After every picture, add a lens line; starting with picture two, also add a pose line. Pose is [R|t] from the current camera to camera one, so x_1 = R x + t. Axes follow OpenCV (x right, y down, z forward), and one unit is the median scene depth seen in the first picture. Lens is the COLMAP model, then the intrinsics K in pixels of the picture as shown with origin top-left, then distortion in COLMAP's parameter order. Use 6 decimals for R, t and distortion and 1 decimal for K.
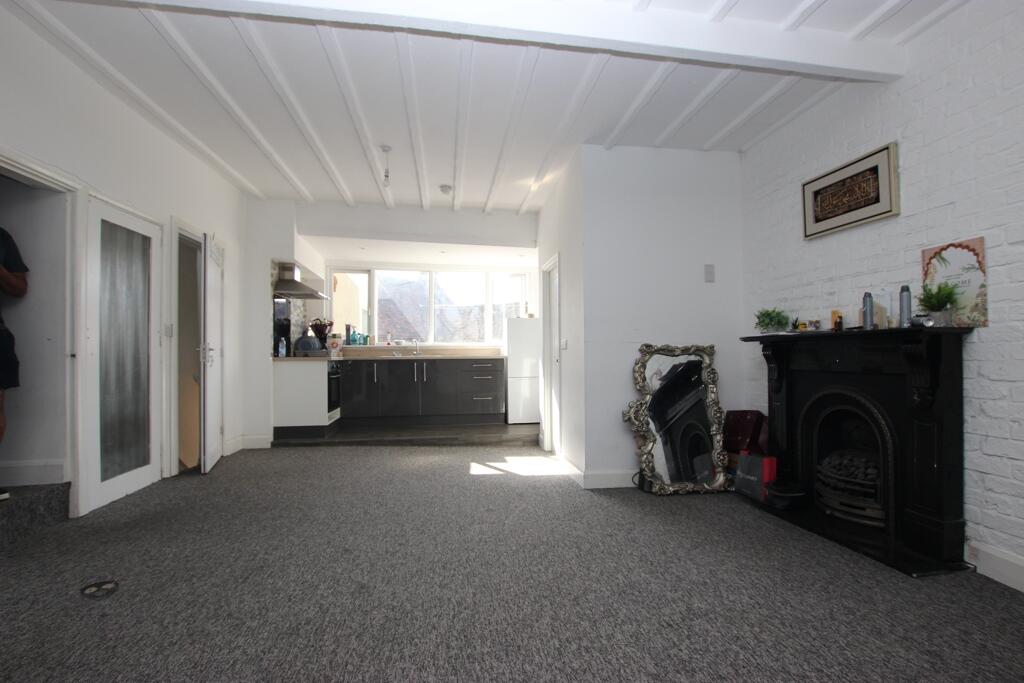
lens RADIAL K [[475.6, 0, 515.3], [0, 475.6, 347.7], [0, 0, 1]] dist [-0.041083, 0.001191]
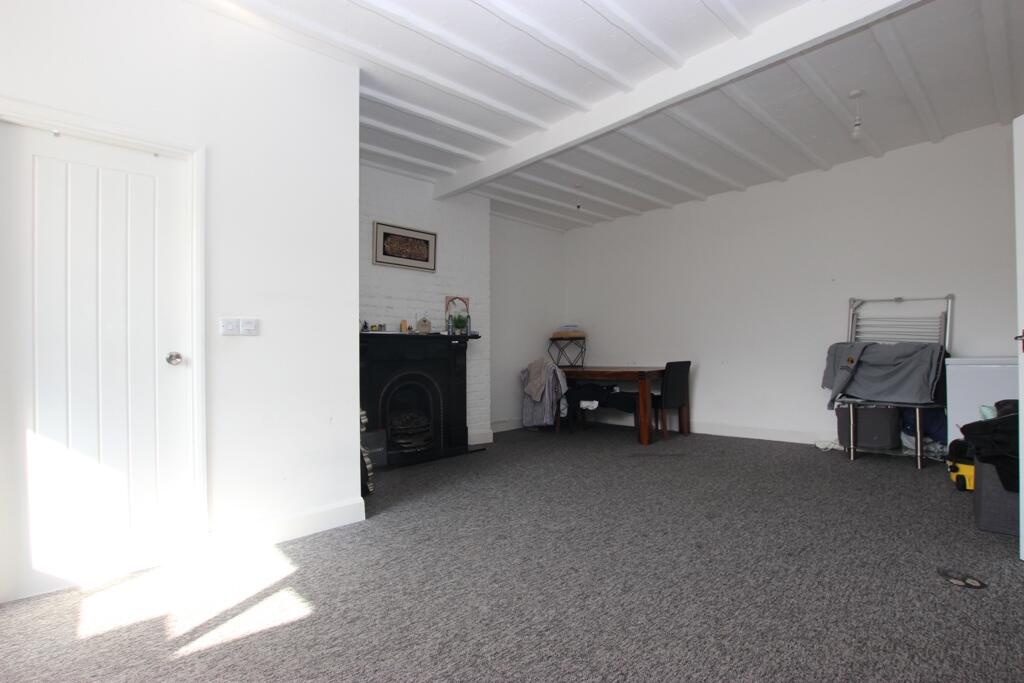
lens RADIAL K [[475.6, 0, 513.7], [0, 475.6, 346.5], [0, 0, 1]] dist [-0.041083, 0.001191]
pose [[-0.550988, 0.018854, 0.834300, -0.962031], [-0.001199, 0.999726, -0.023384, 0.051071], [-0.834513, -0.013884, -0.550814, 1.861869]]
